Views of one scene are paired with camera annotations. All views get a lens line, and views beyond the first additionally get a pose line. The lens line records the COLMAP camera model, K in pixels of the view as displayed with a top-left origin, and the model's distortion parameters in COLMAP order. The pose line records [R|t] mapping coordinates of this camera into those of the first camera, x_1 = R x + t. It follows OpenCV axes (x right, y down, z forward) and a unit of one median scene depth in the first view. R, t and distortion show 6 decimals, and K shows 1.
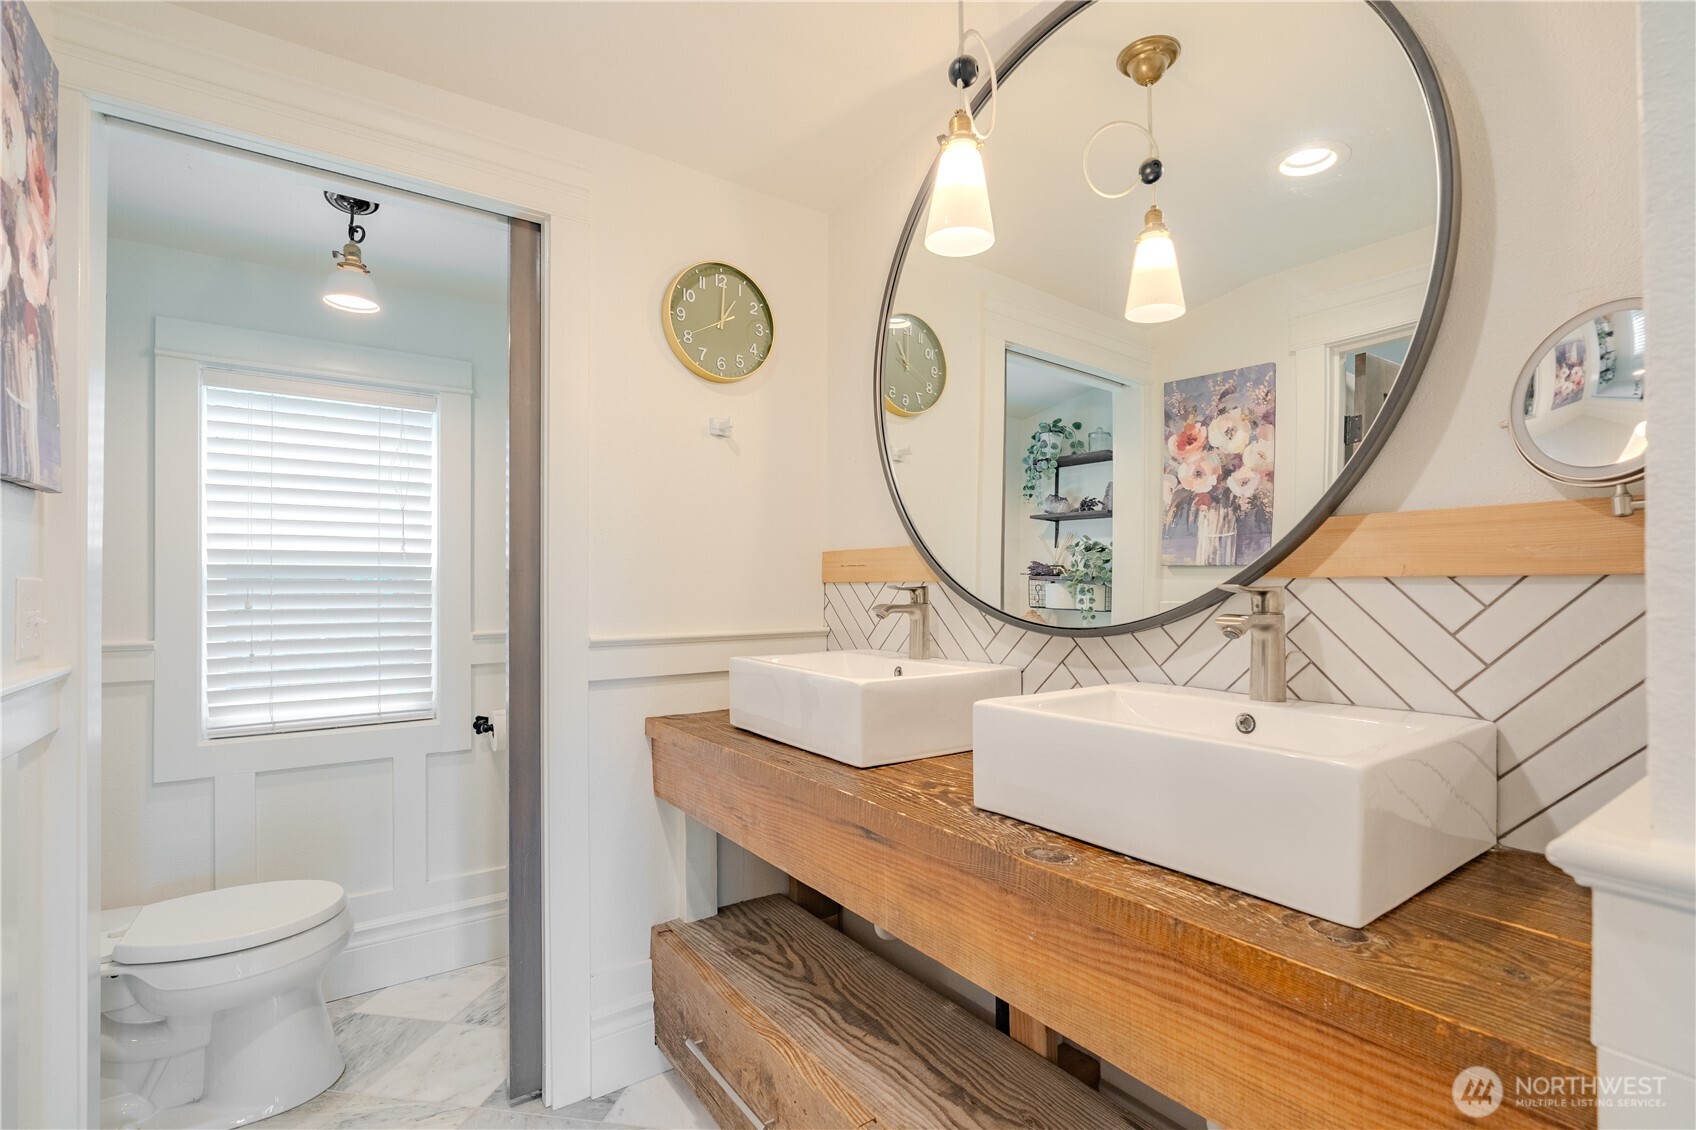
lens RADIAL K [[761.6, 0, 847.2], [0, 761.6, 575.4], [0, 0, 1]] dist [-0.015521, 0.002941]
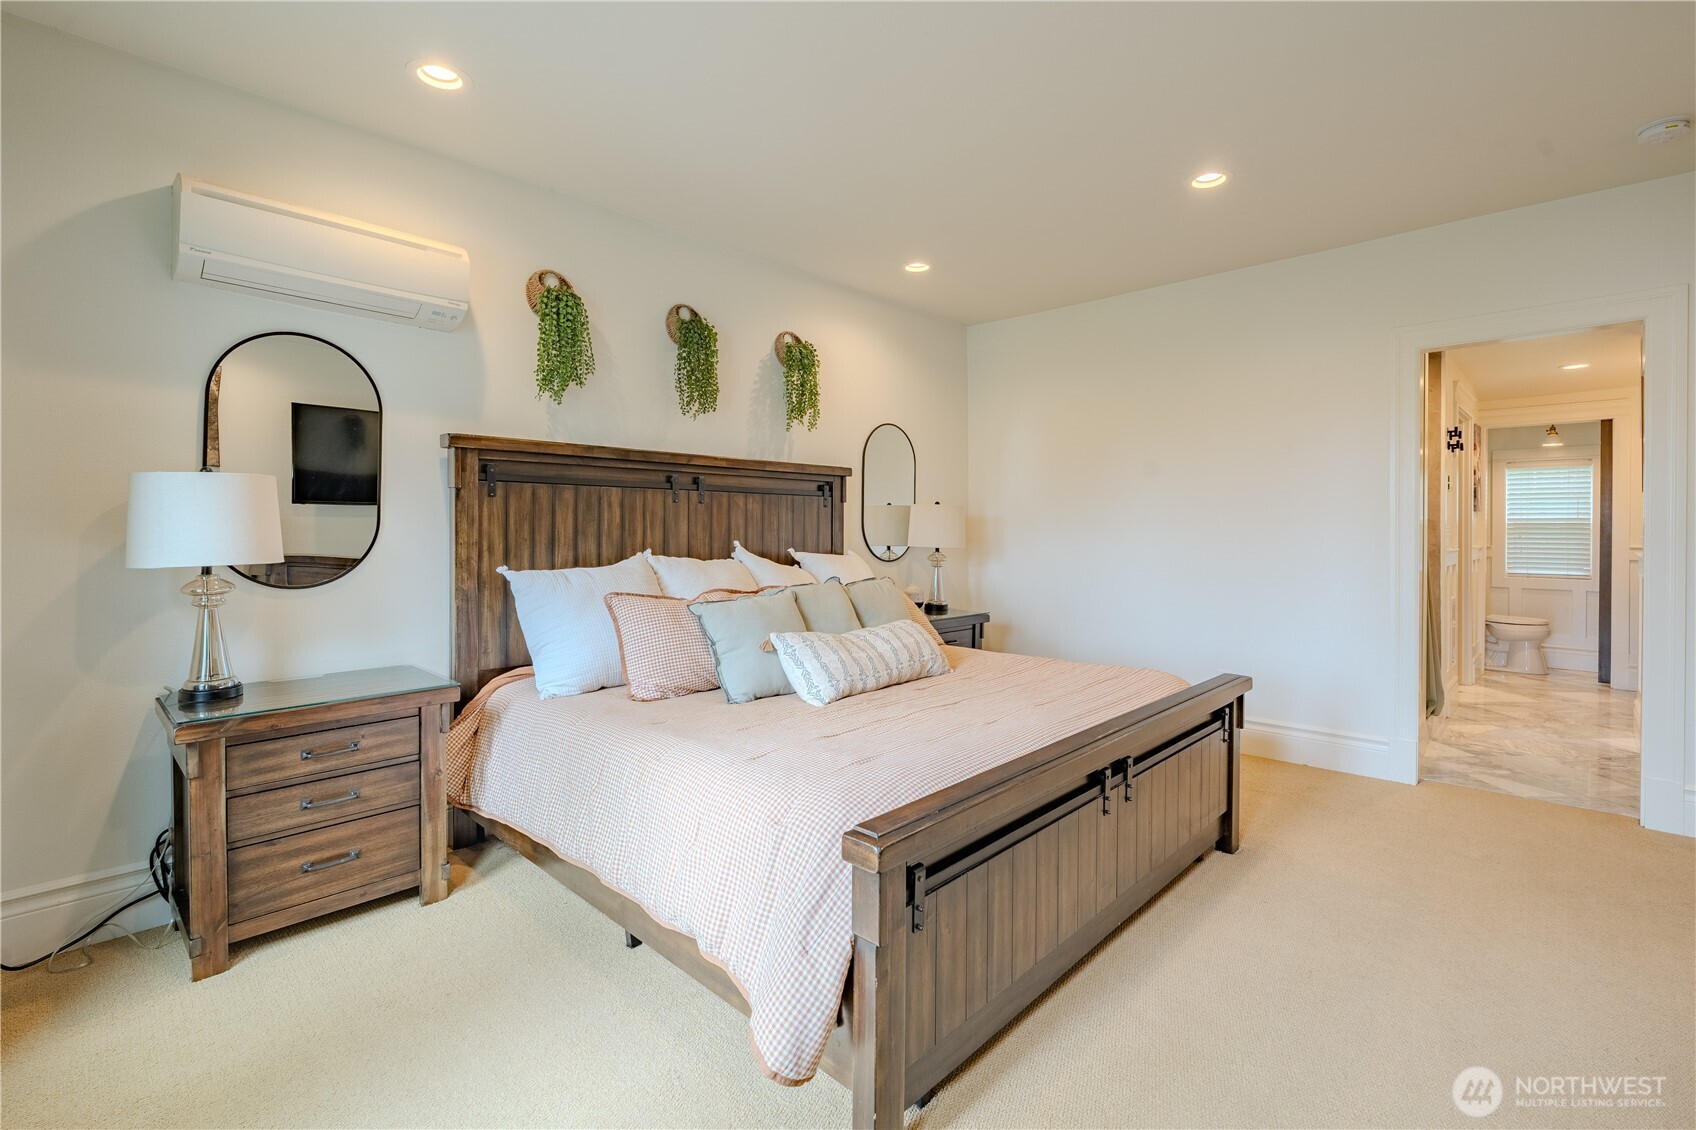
lens RADIAL K [[761.6, 0, 863.4], [0, 761.6, 534.8], [0, 0, 1]] dist [-0.015521, 0.002941]
pose [[0.194432, 0.002564, -0.980913, 1.995514], [0.006881, 0.999968, 0.003977, 0.002626], [0.980892, -0.007523, 0.194408, -2.607960]]
